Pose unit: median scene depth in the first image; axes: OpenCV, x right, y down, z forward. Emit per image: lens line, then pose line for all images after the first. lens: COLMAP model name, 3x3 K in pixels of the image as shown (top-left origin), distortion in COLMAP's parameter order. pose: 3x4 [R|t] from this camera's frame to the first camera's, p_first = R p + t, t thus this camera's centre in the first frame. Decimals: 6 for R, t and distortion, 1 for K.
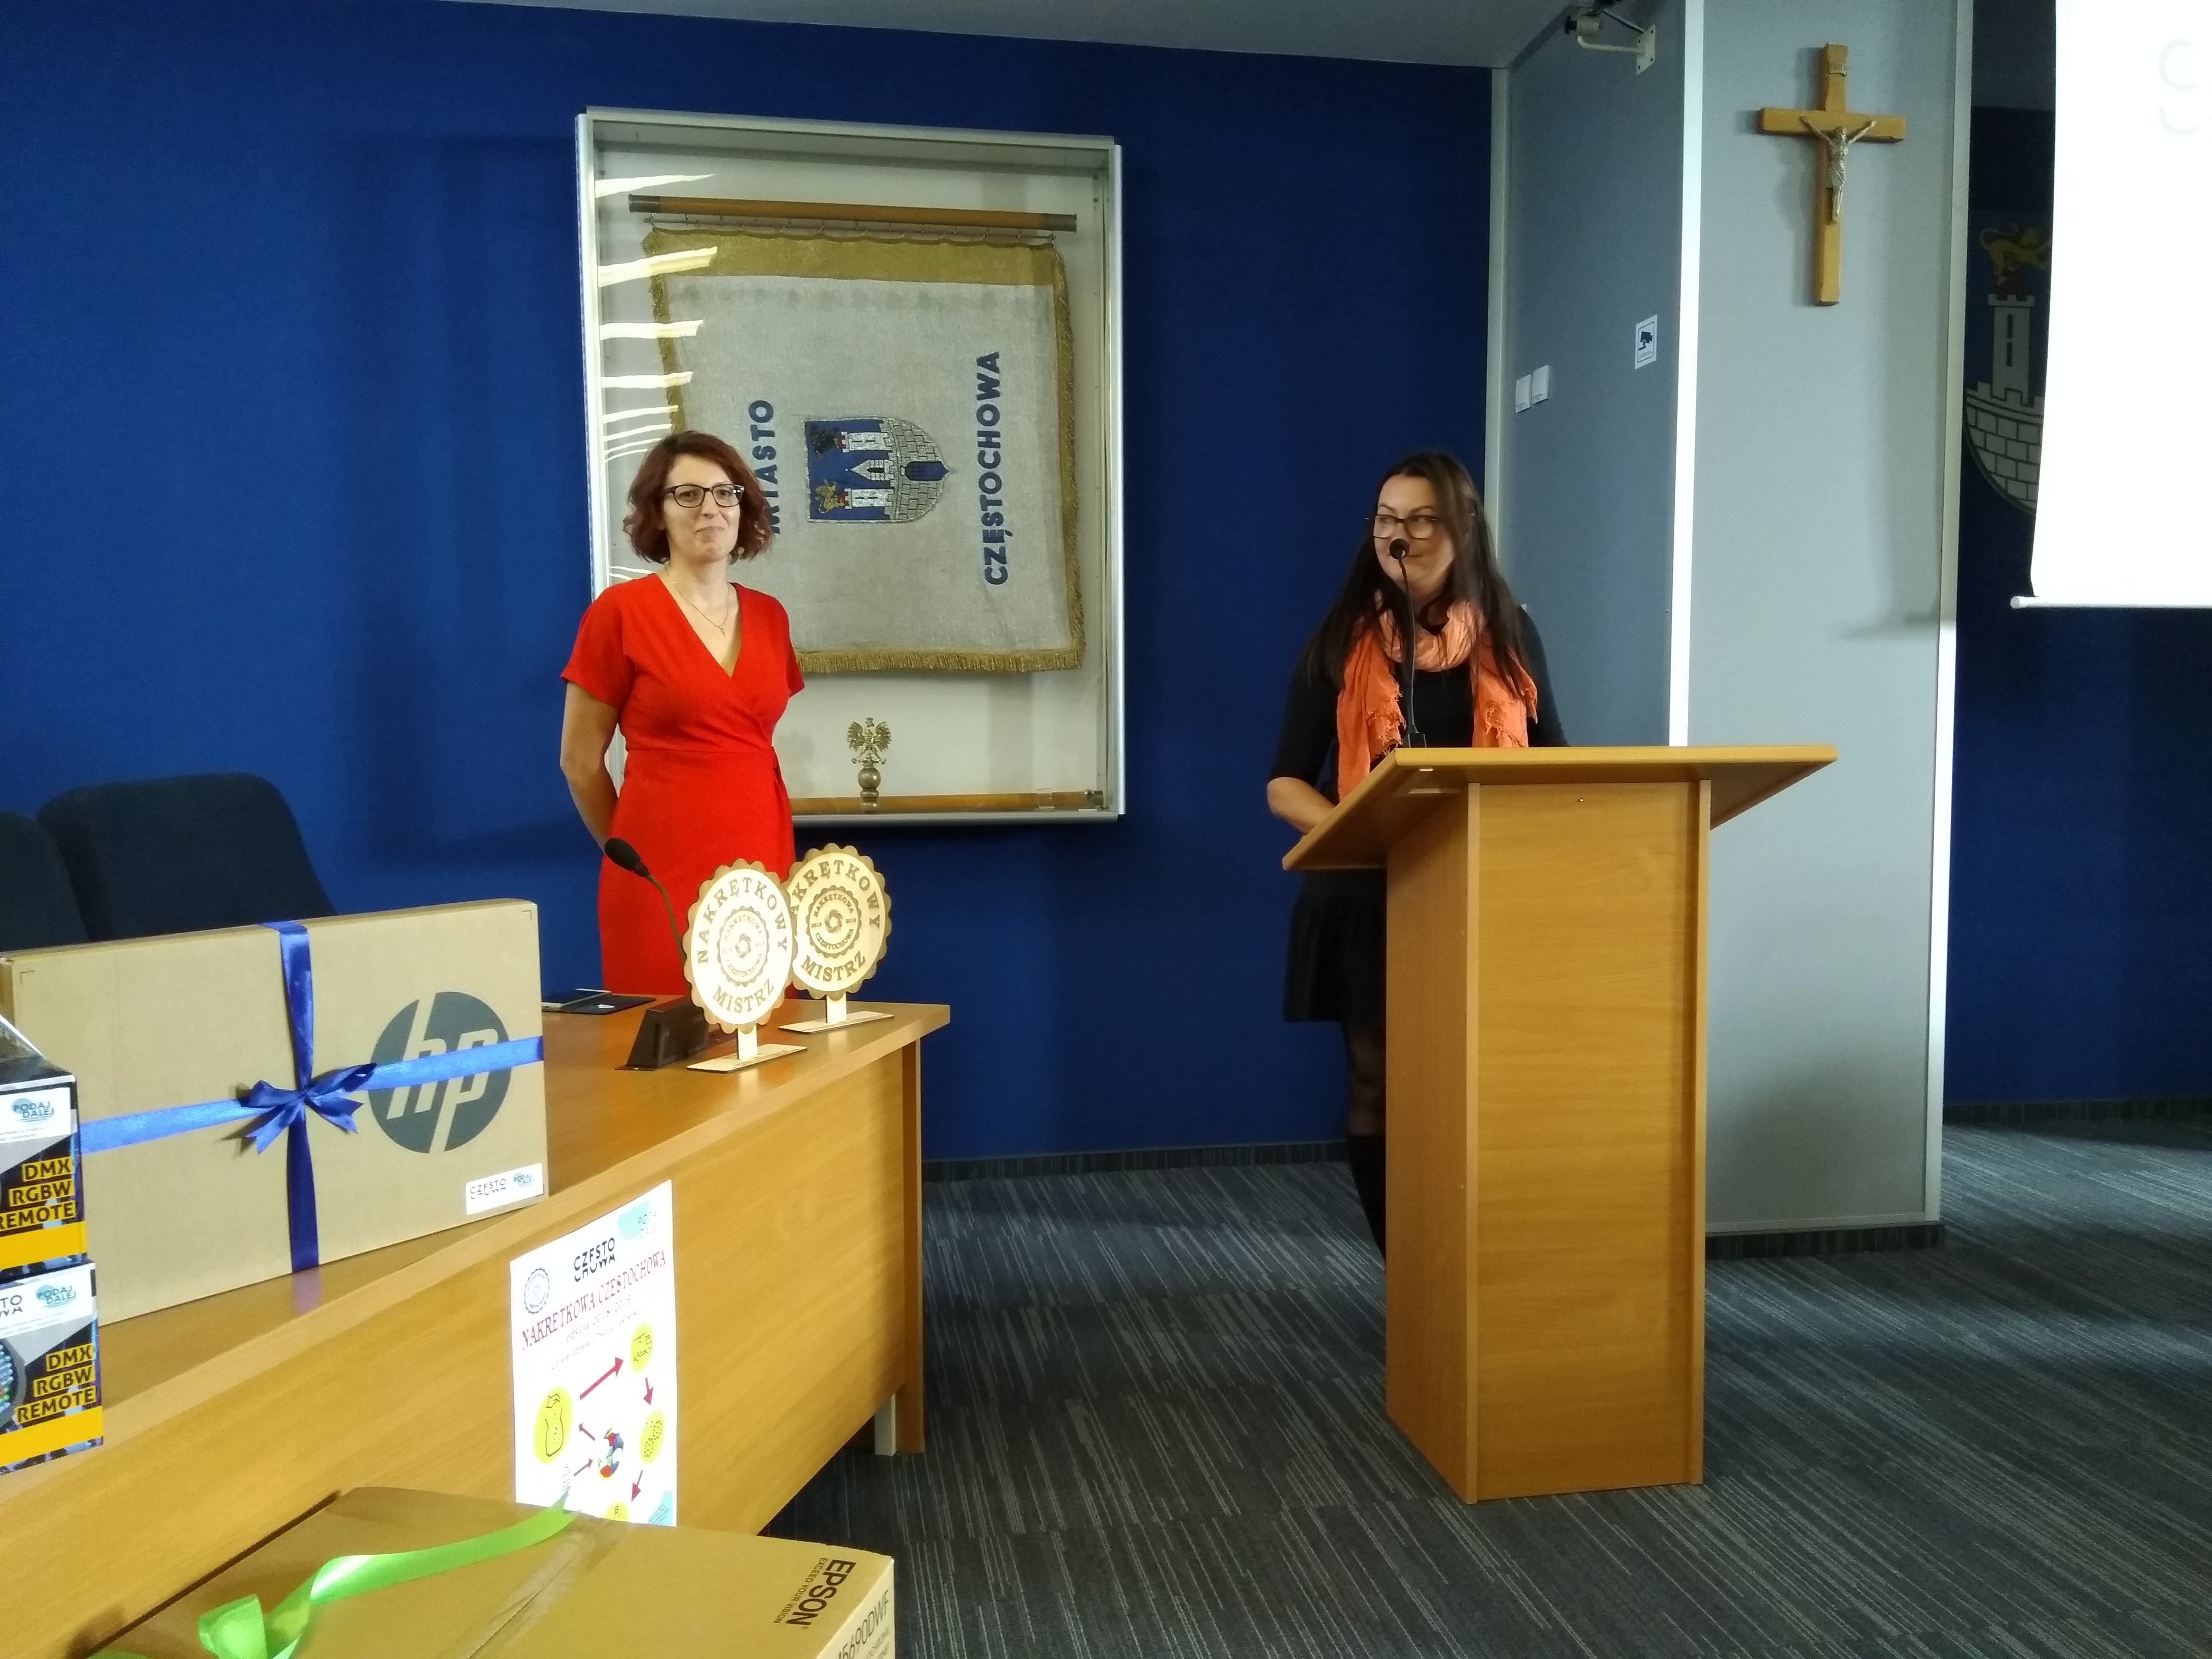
lens RADIAL K [[1721.7, 0, 1106.0], [0, 1721.7, 829.5], [0, 0, 1]] dist [0.099687, -0.120687]
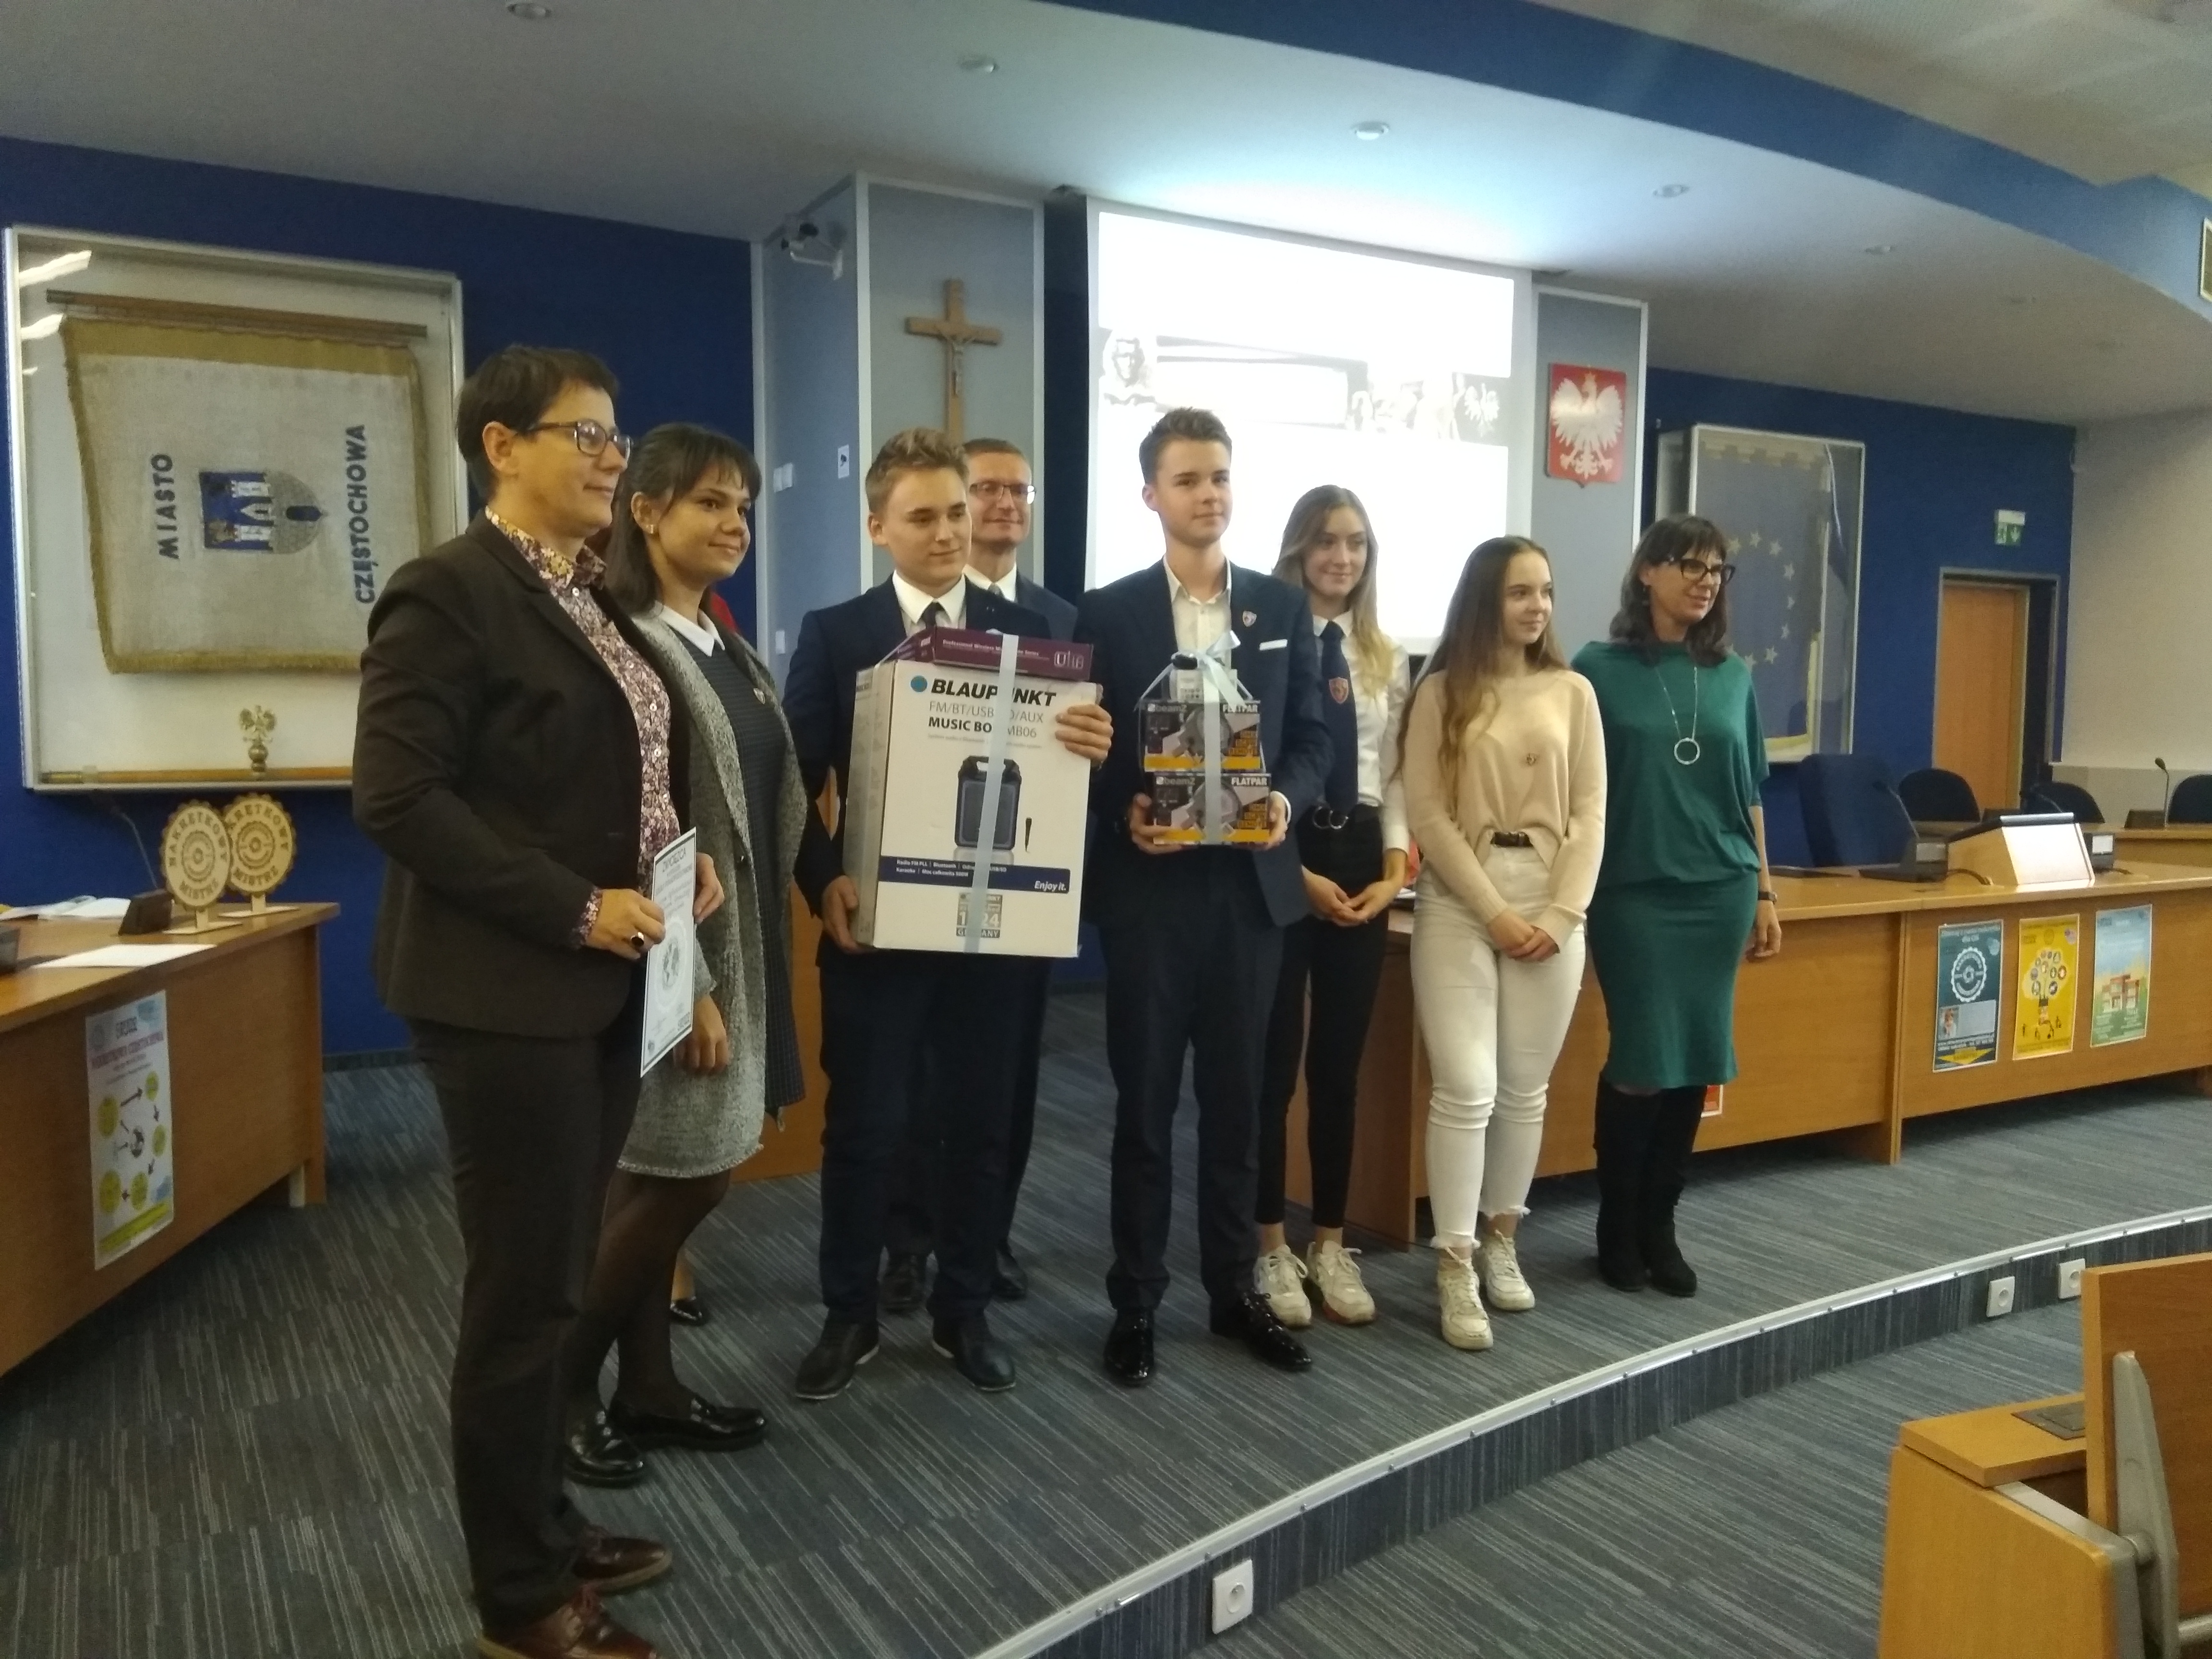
lens RADIAL K [[1712.3, 0, 1106.0], [0, 1712.3, 829.5], [0, 0, 1]] dist [0.135775, -0.253420]
pose [[0.941429, -0.013697, 0.336933, 0.025783], [0.011292, 0.999895, 0.009096, 0.032798], [-0.337022, -0.004758, 0.941485, -0.634177]]
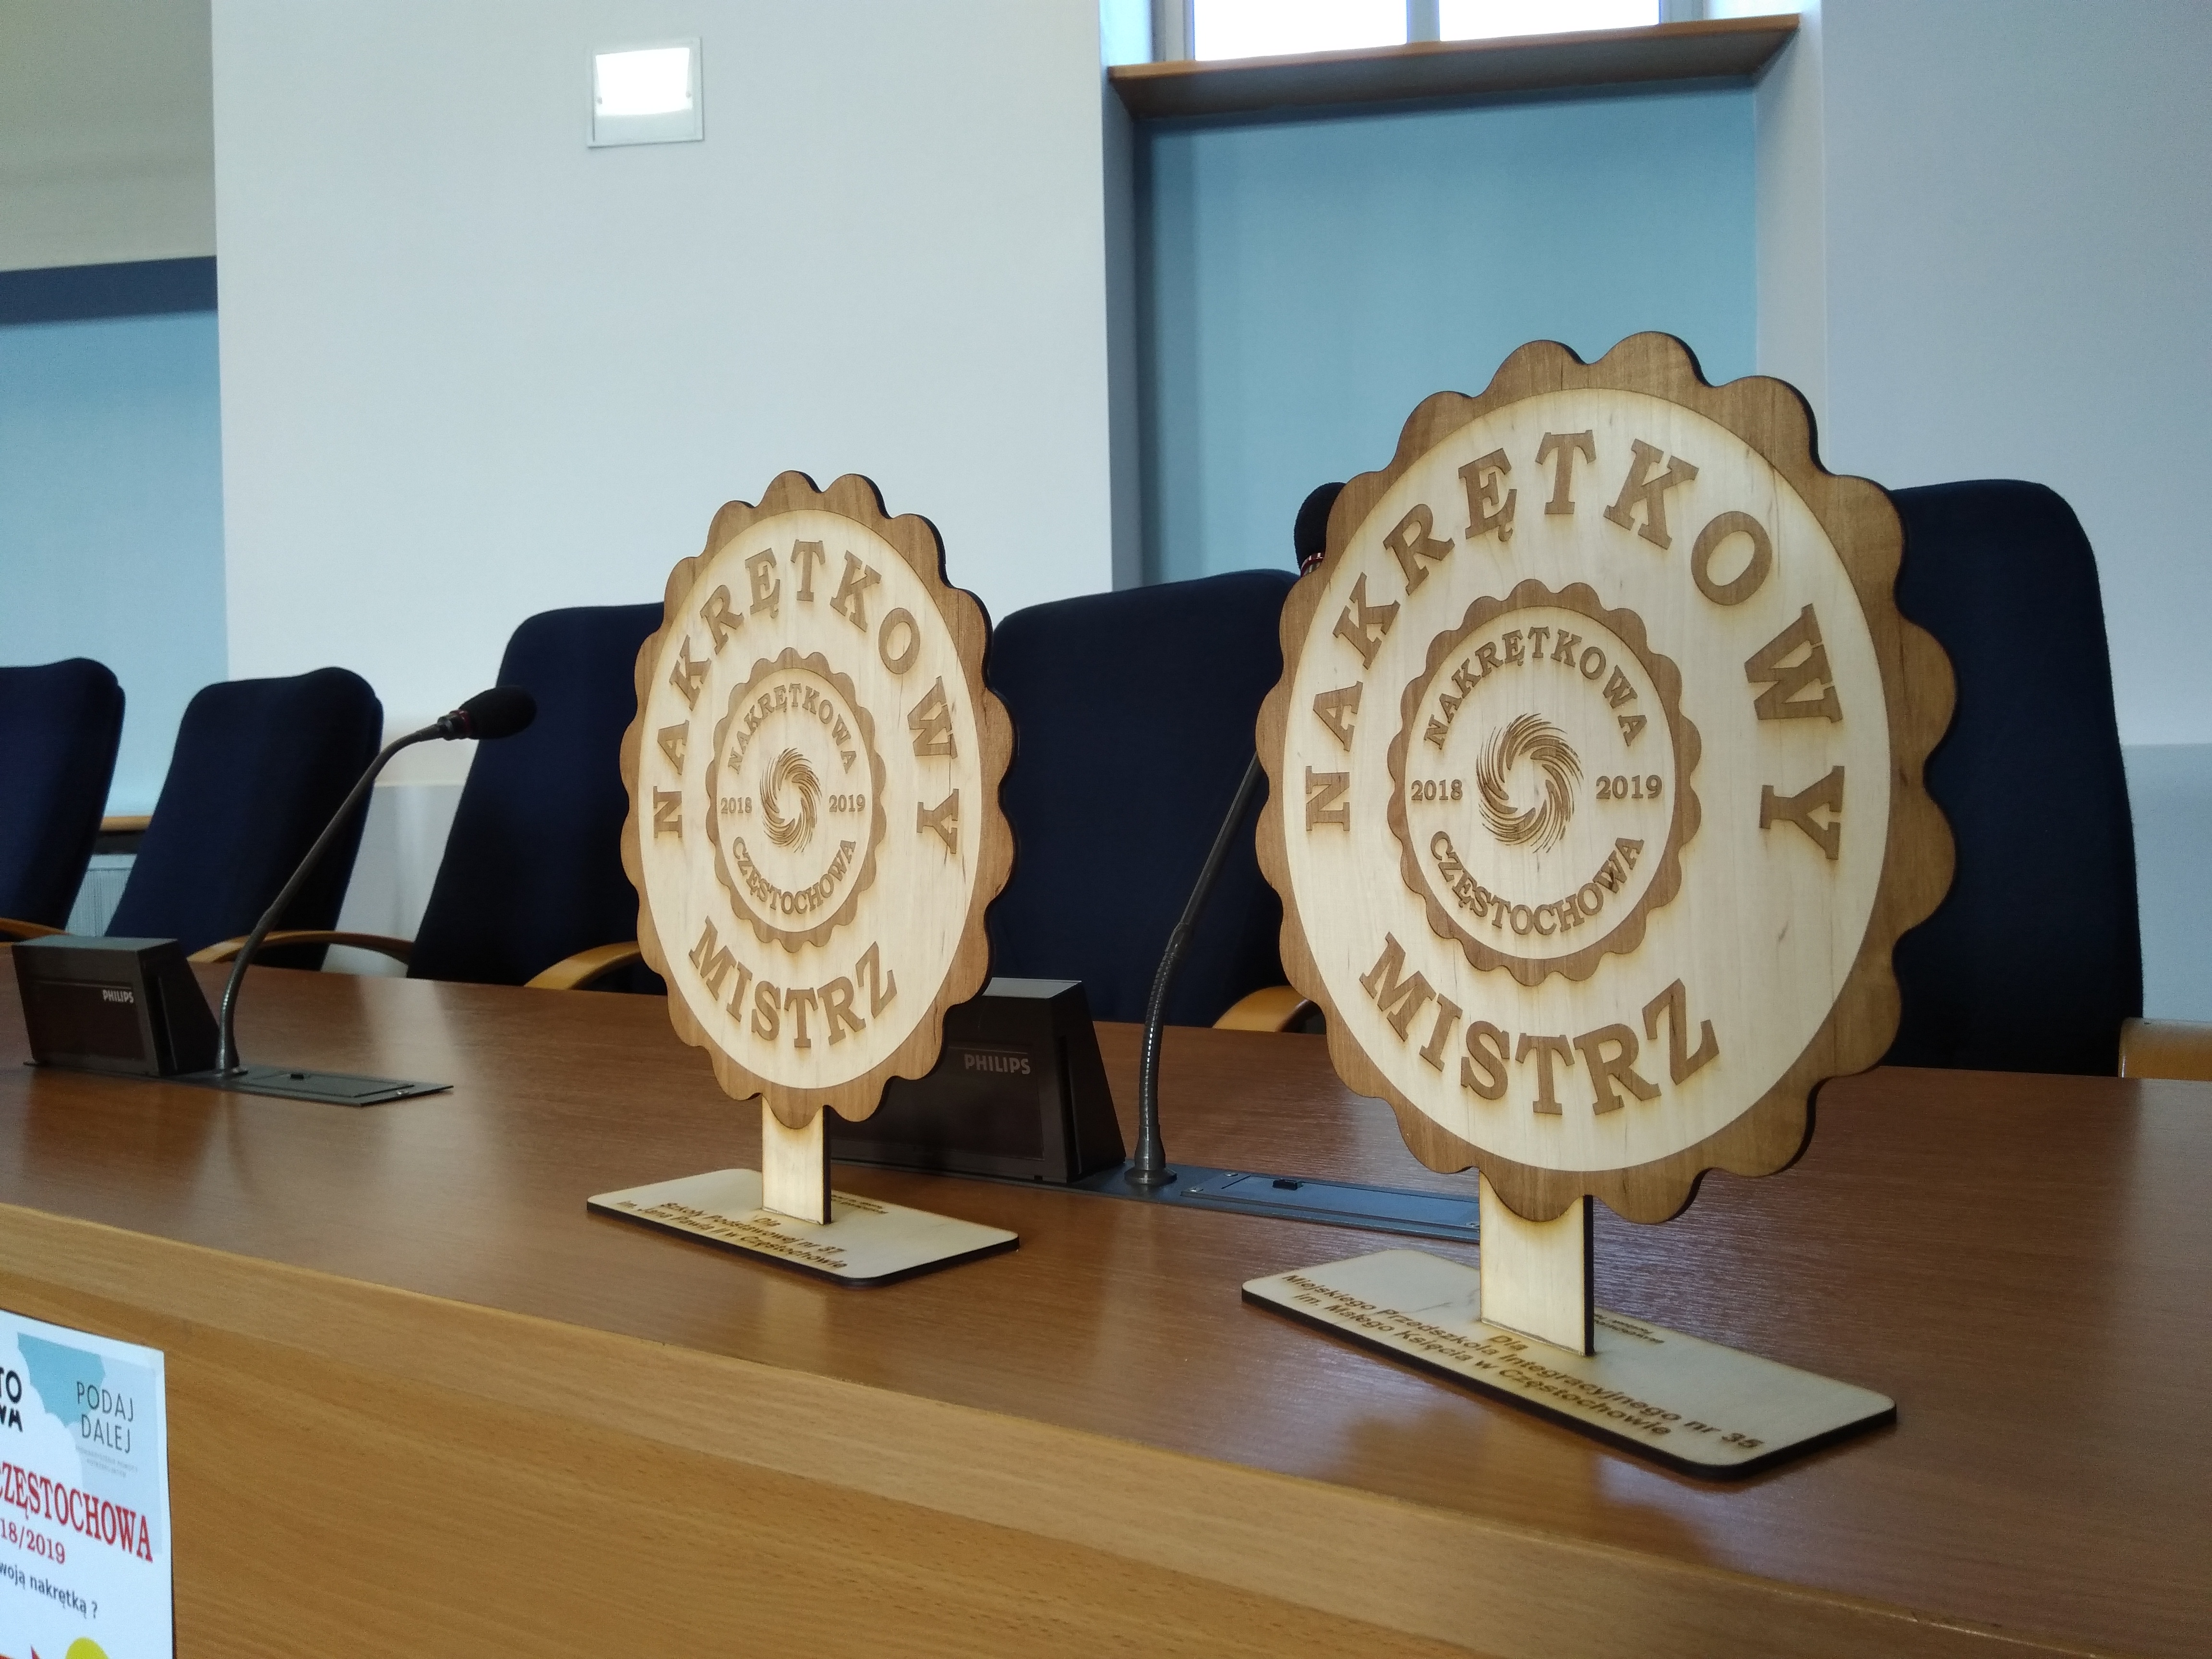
lens RADIAL K [[1705.7, 0, 1106.0], [0, 1705.7, 829.5], [0, 0, 1]] dist [0.112448, -0.180854]
pose [[-0.299300, 0.038544, -0.953380, 0.025826], [-0.035753, 0.998029, 0.051573, 0.047927], [0.953489, 0.049522, -0.297332, 0.960058]]
